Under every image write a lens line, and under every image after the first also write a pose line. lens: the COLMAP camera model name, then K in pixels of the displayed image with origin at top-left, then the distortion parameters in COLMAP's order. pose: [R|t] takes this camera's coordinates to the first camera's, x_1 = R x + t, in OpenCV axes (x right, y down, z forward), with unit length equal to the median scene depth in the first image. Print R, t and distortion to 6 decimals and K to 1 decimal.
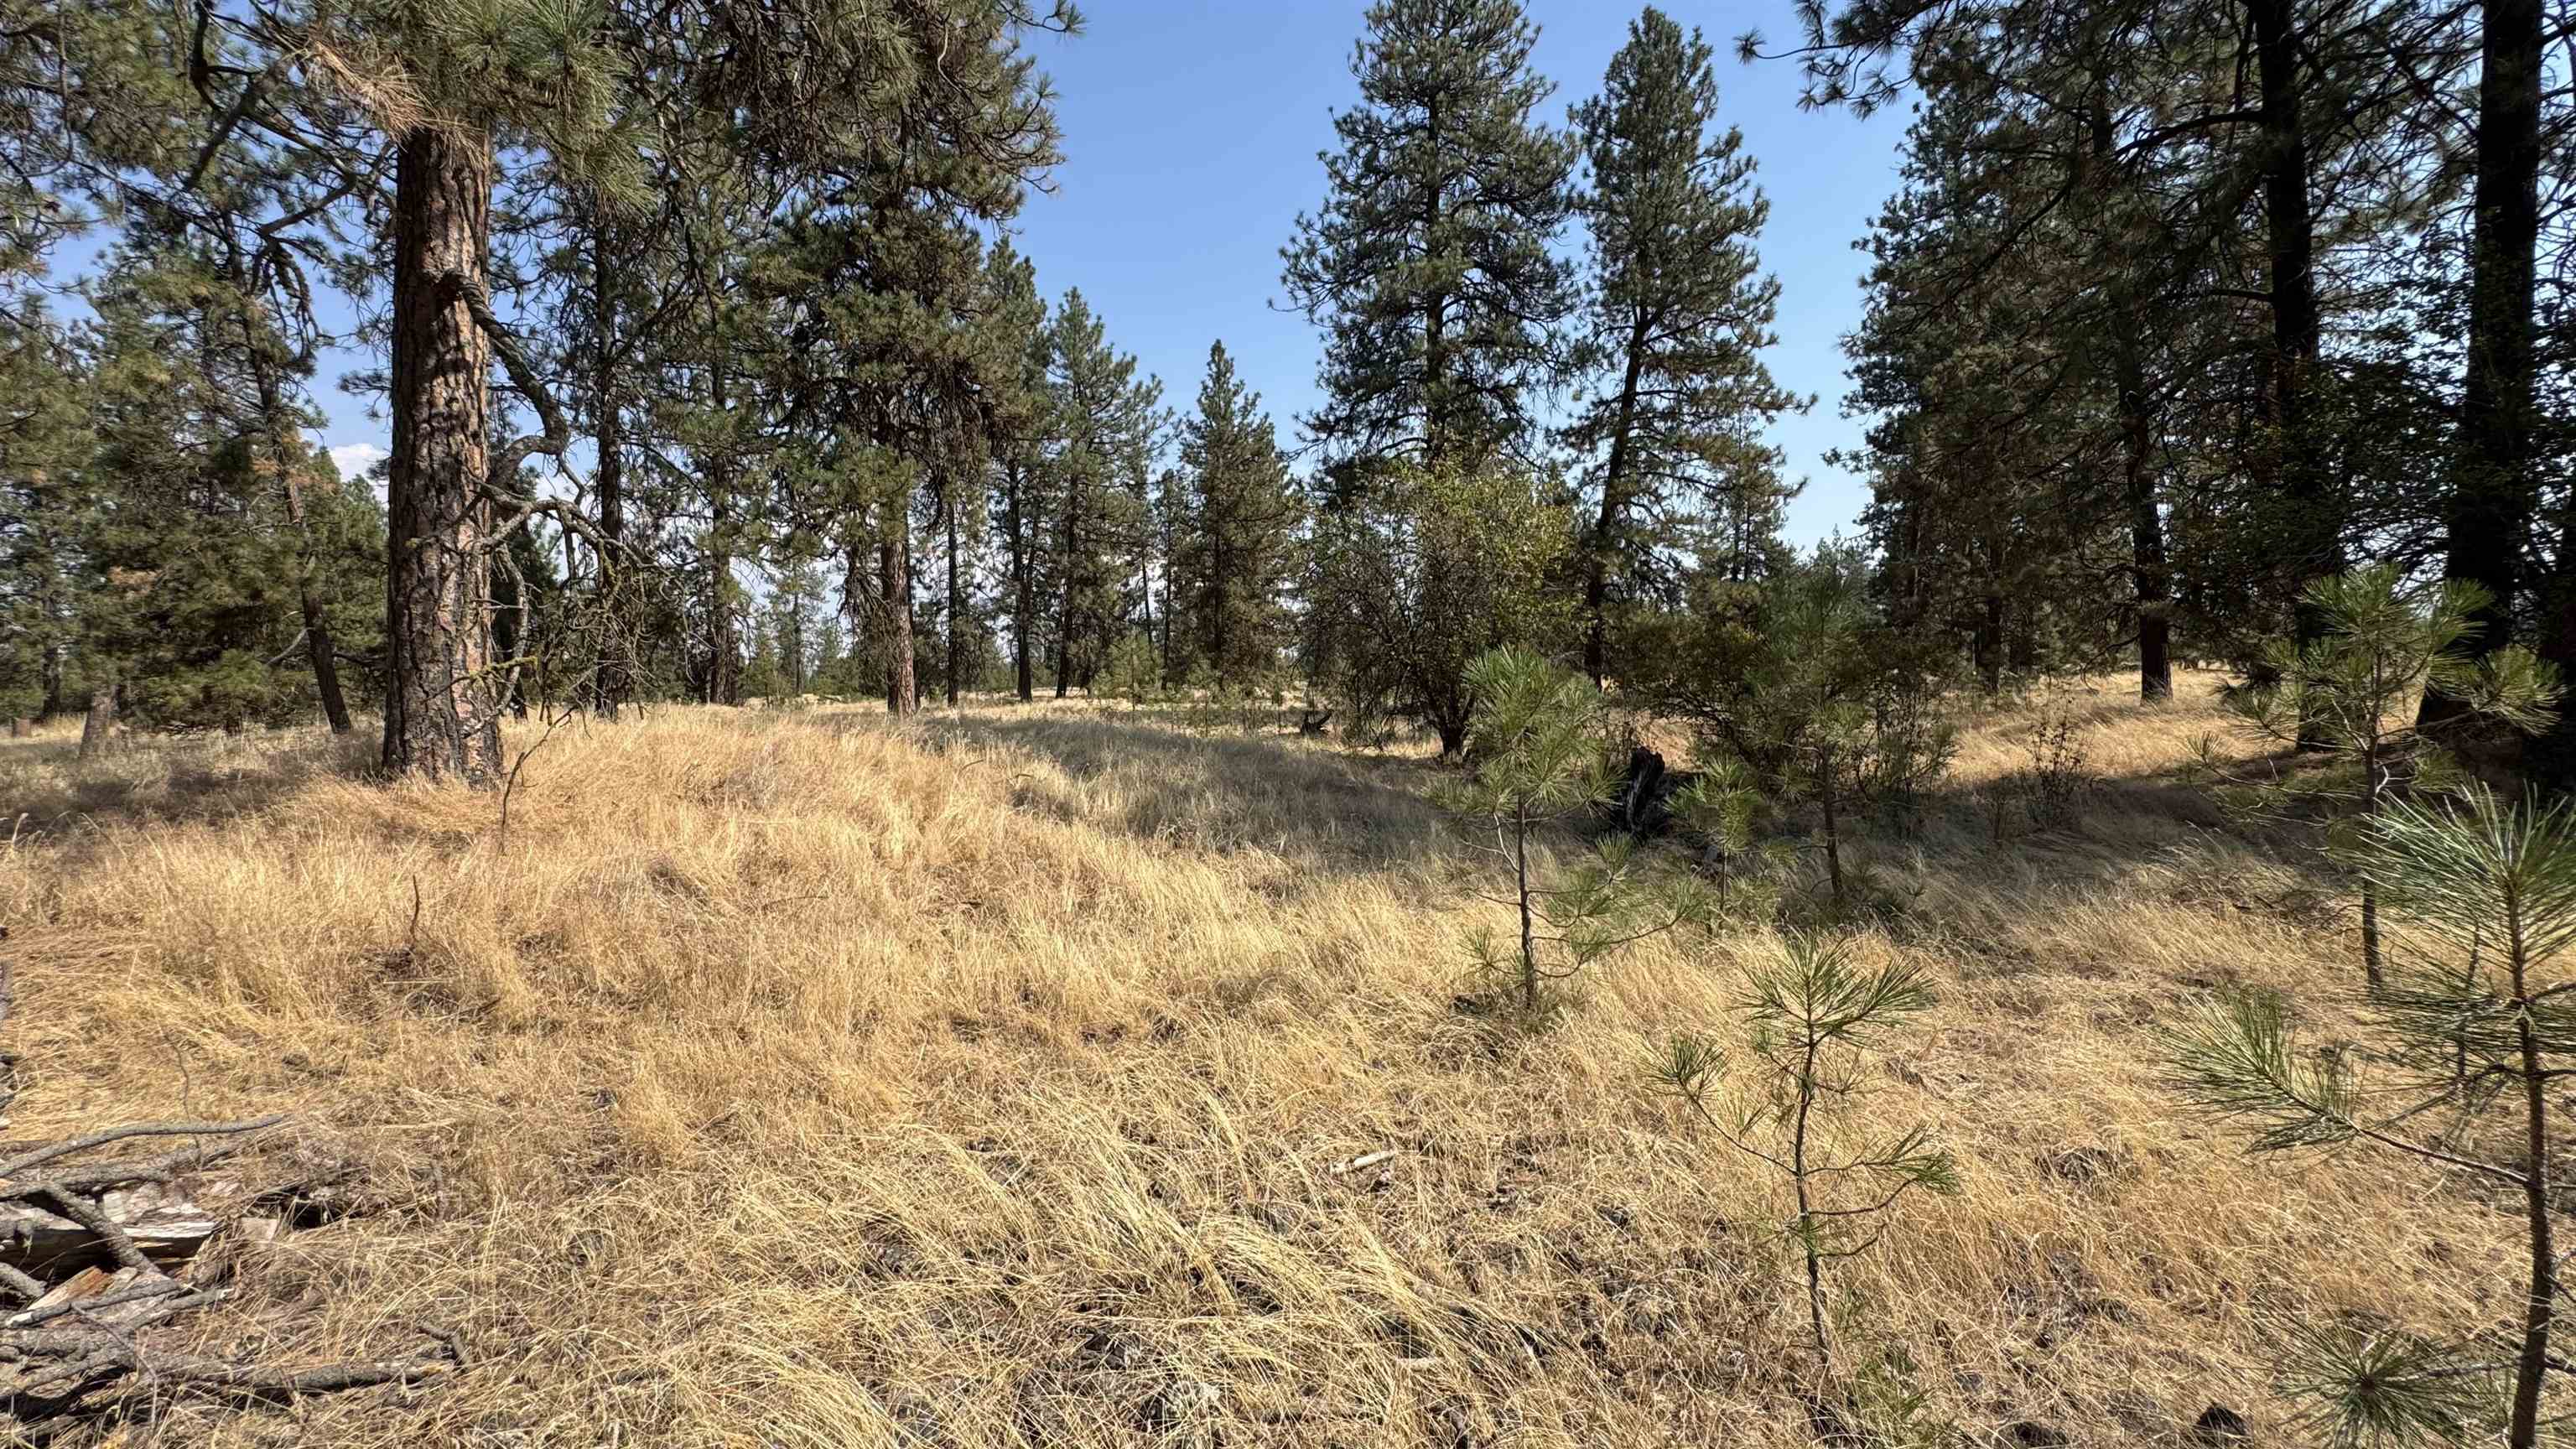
lens RADIAL K [[1036.6, 0, 1290.3], [0, 1036.6, 724.4], [0, 0, 1]] dist [0.000635, -0.000240]
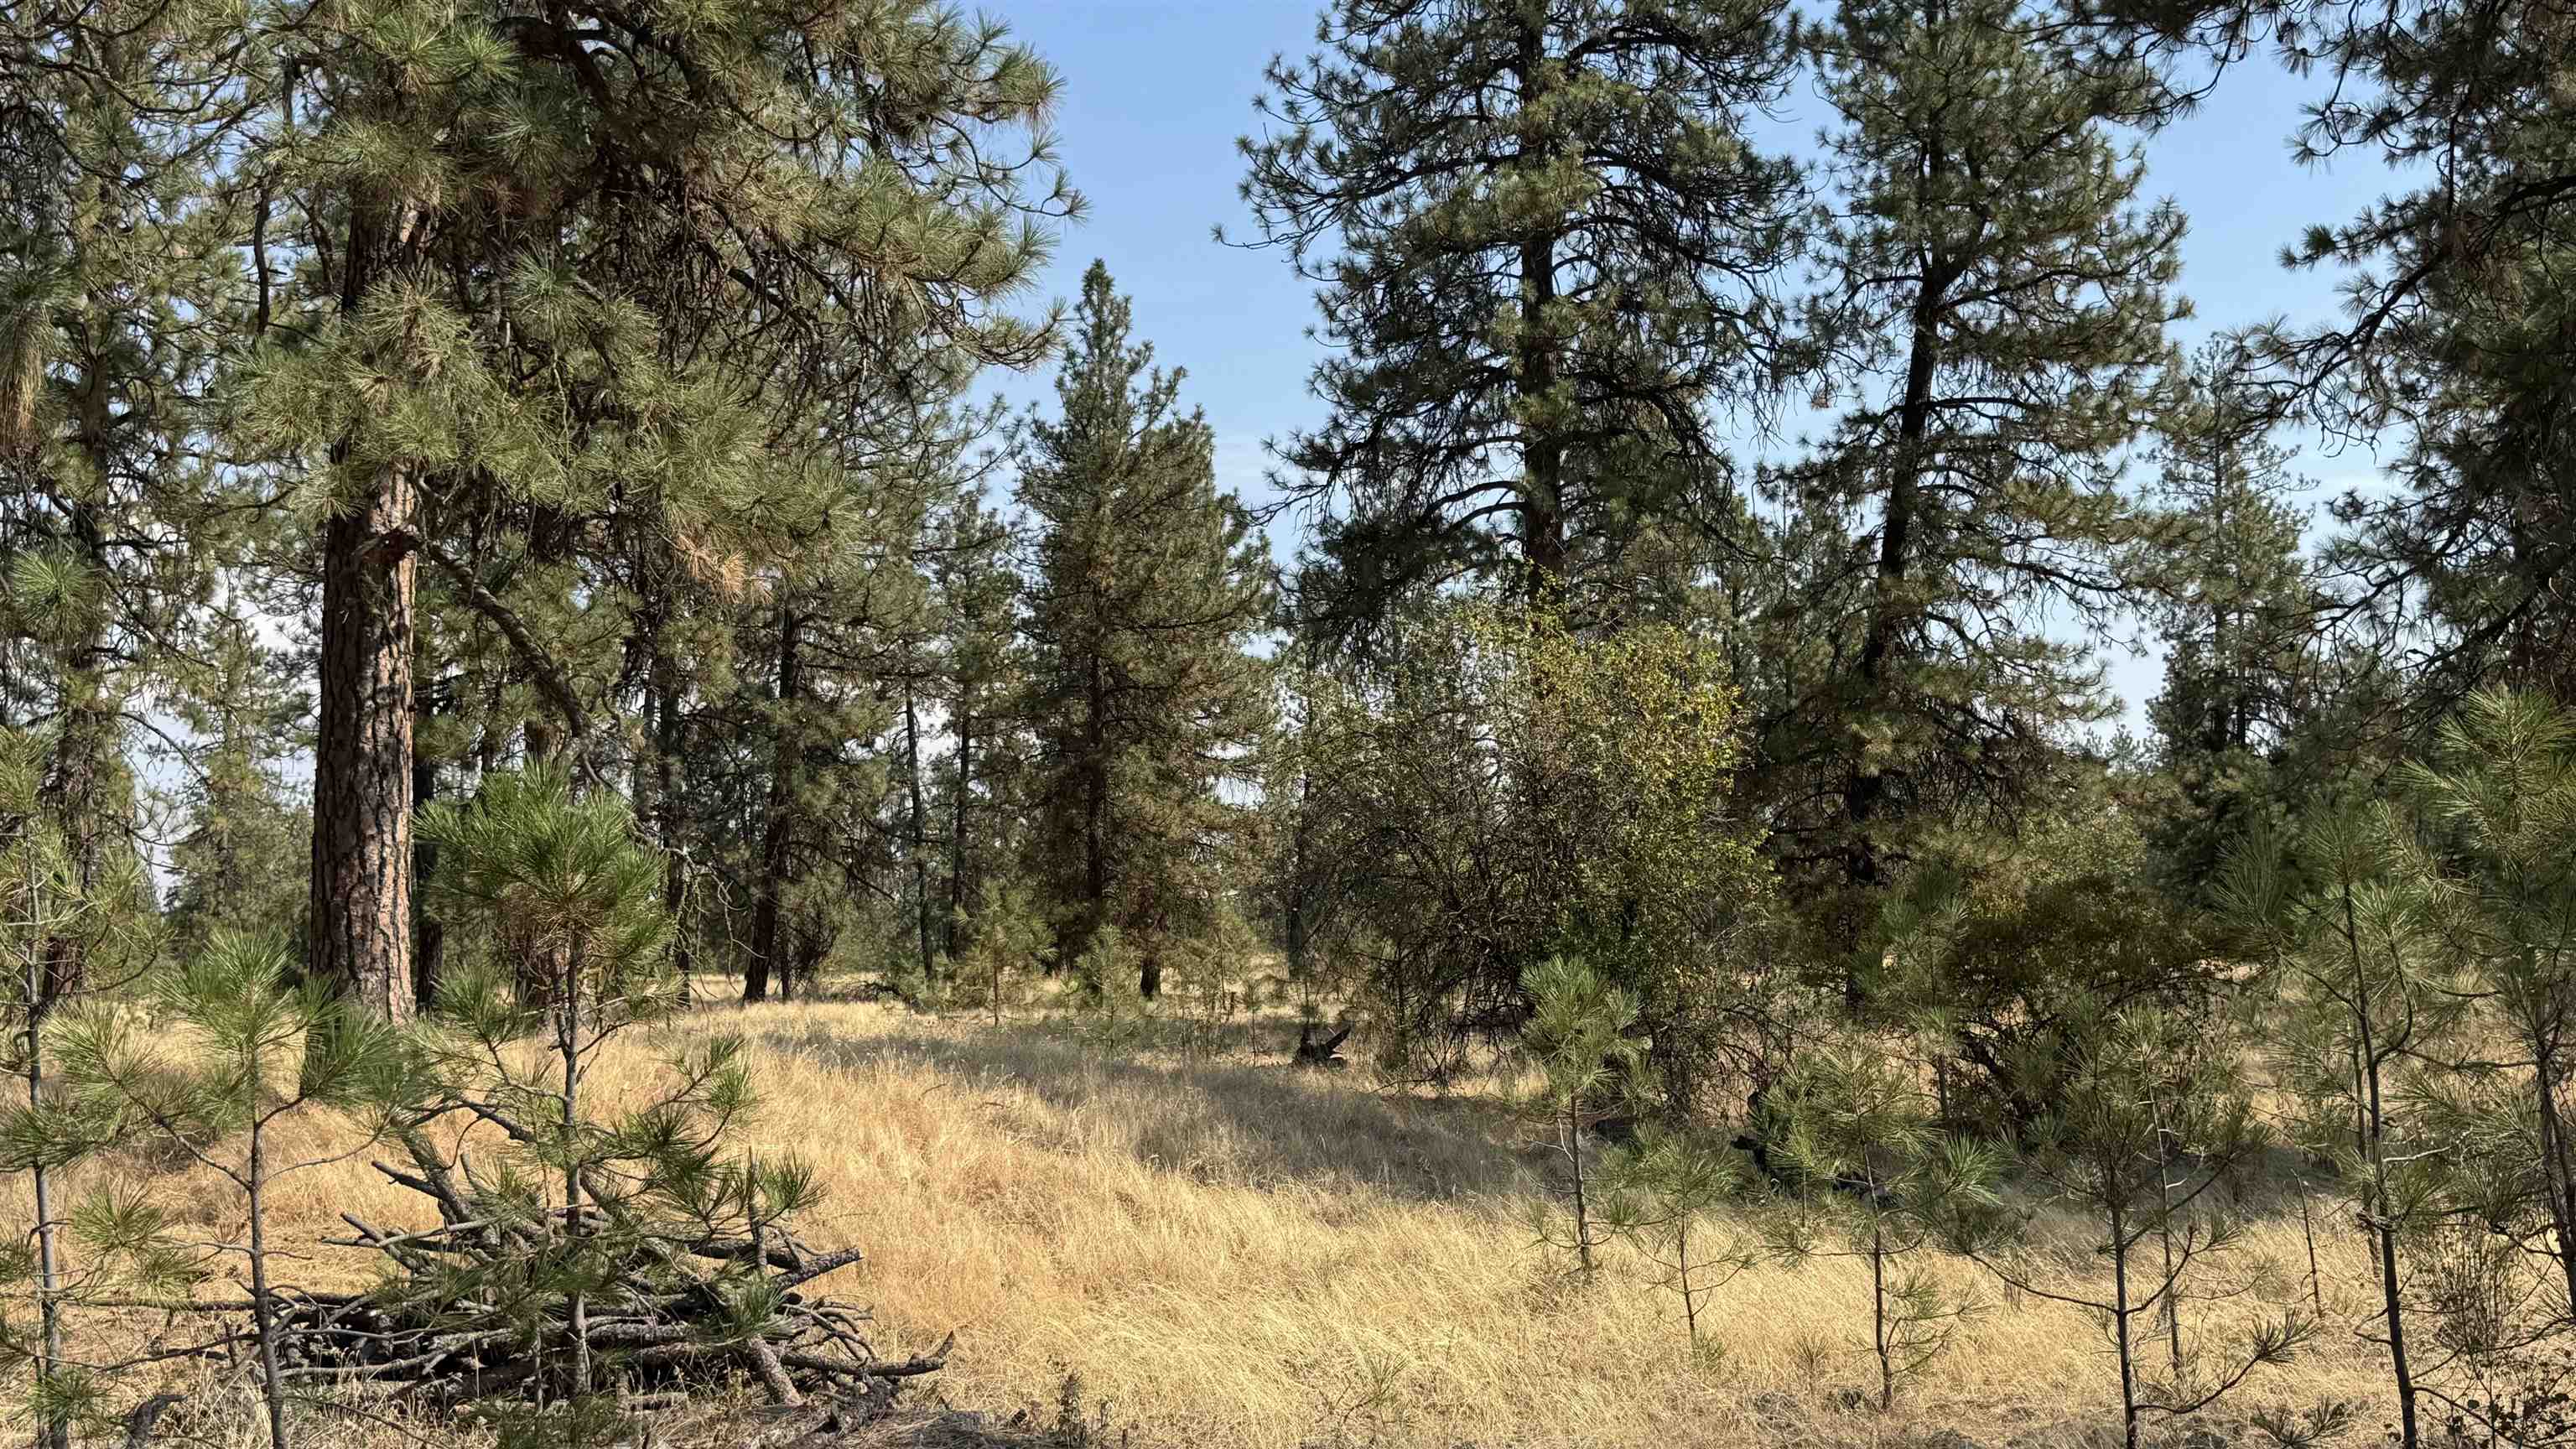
lens RADIAL K [[2647.1, 0, 1293.1], [0, 2647.1, 722.4], [0, 0, 1]] dist [0.111121, 0.000000]
pose [[0.999438, 0.000216, 0.033506, -0.026068], [0.004062, 0.991822, -0.127564, 0.005318], [-0.033259, 0.127628, 0.991264, -0.280046]]
